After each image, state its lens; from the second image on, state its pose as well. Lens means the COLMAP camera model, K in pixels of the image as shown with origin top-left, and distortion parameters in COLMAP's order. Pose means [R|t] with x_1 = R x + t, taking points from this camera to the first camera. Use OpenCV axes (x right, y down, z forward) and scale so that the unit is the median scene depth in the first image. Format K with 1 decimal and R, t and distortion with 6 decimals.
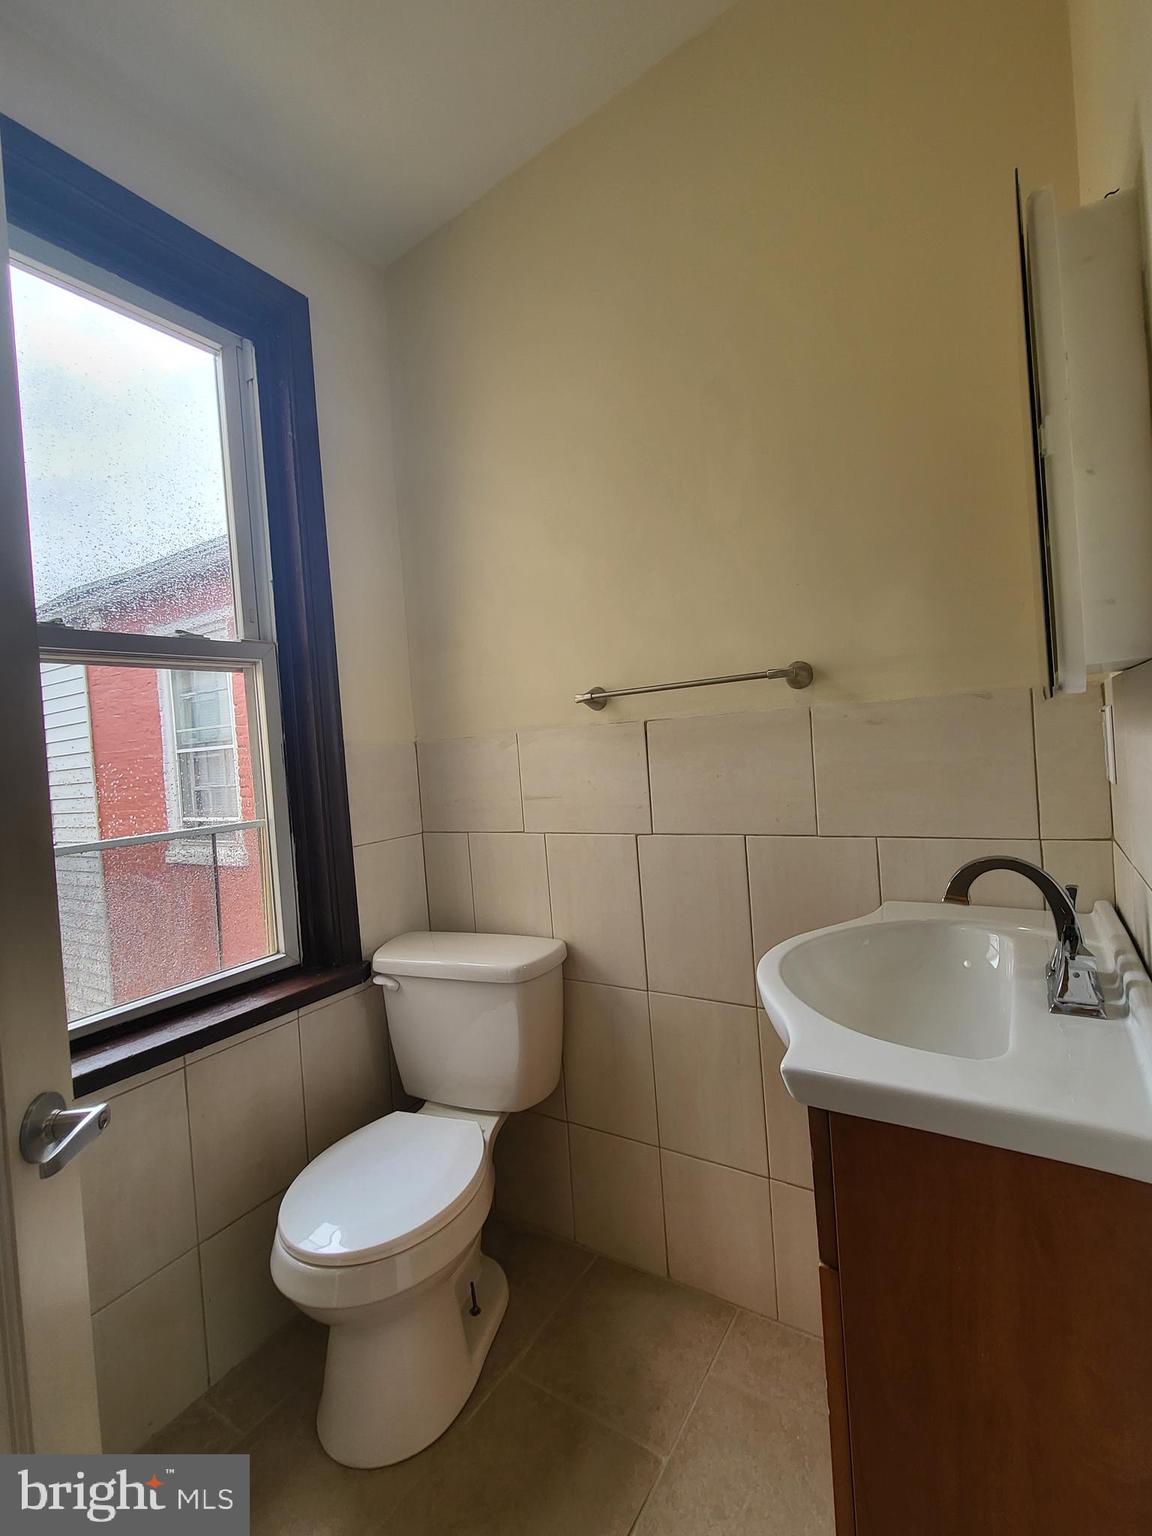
lens RADIAL K [[685.5, 0, 581.2], [0, 685.5, 759.3], [0, 0, 1]] dist [0.004285, -0.003075]
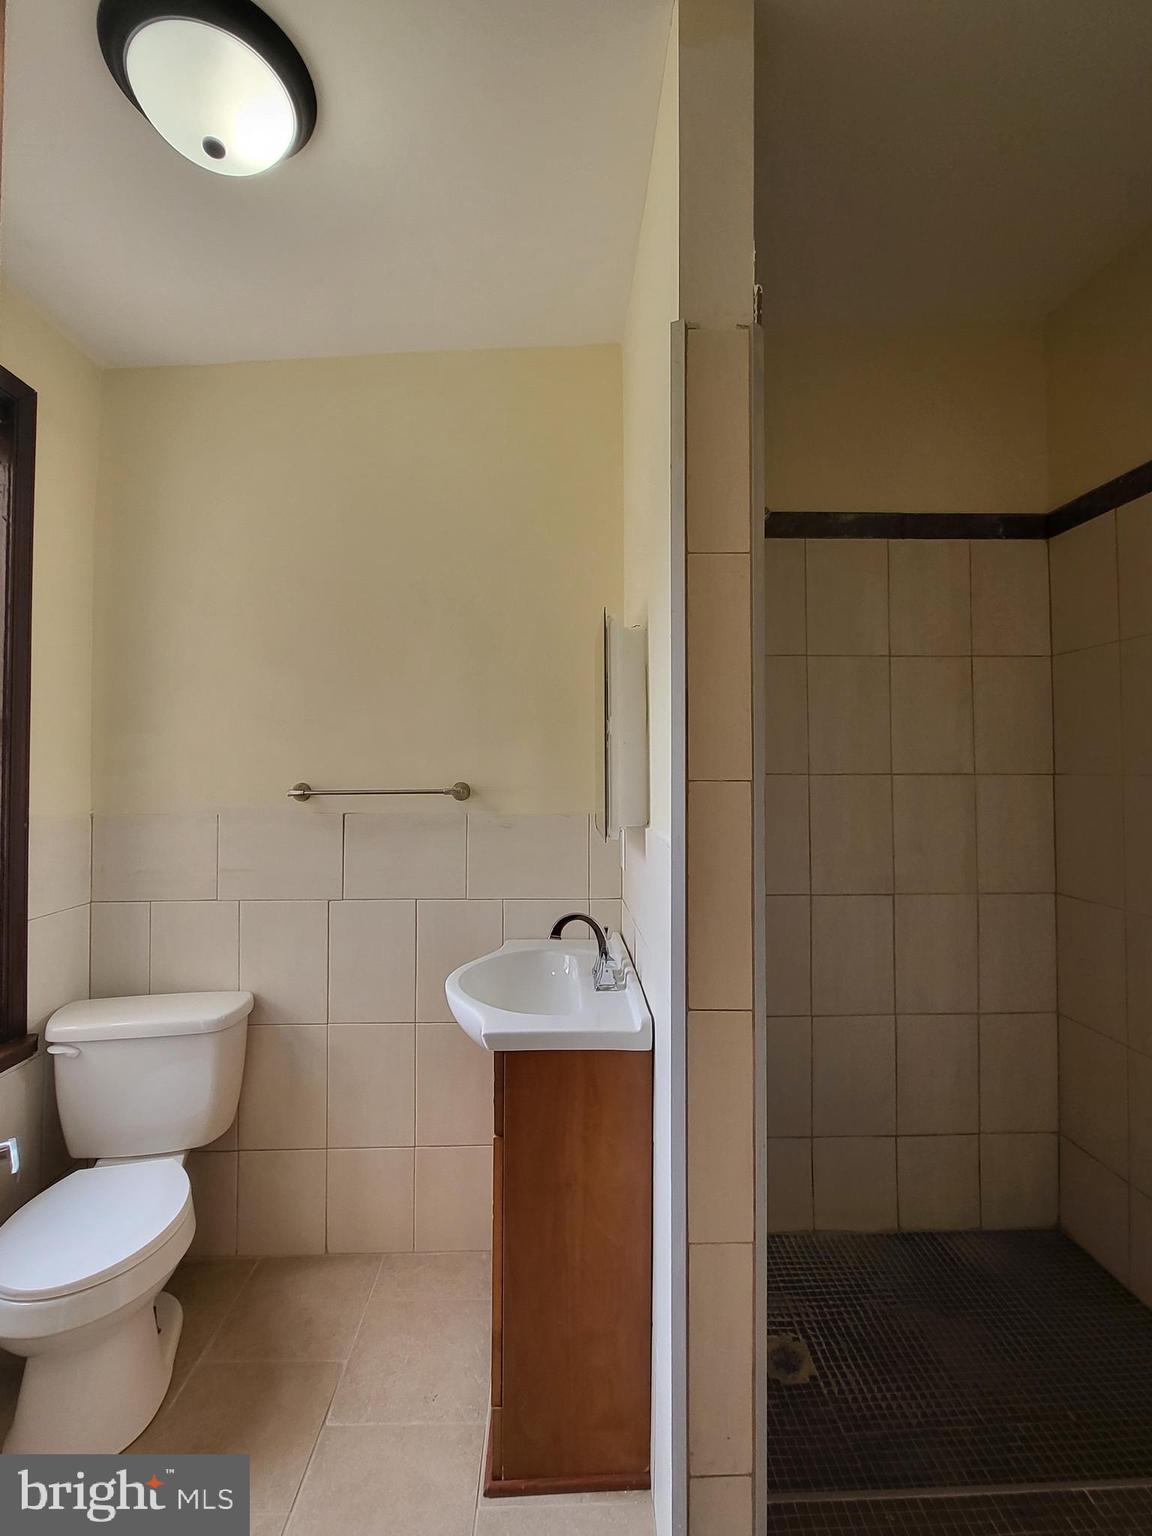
lens RADIAL K [[685.5, 0, 576.6], [0, 685.5, 771.3], [0, 0, 1]] dist [0.004285, -0.003075]
pose [[0.823674, 0.073710, 0.562252, -0.312967], [-0.048381, 0.997035, -0.059832, -0.087607], [-0.564995, 0.022080, 0.824799, -0.371901]]
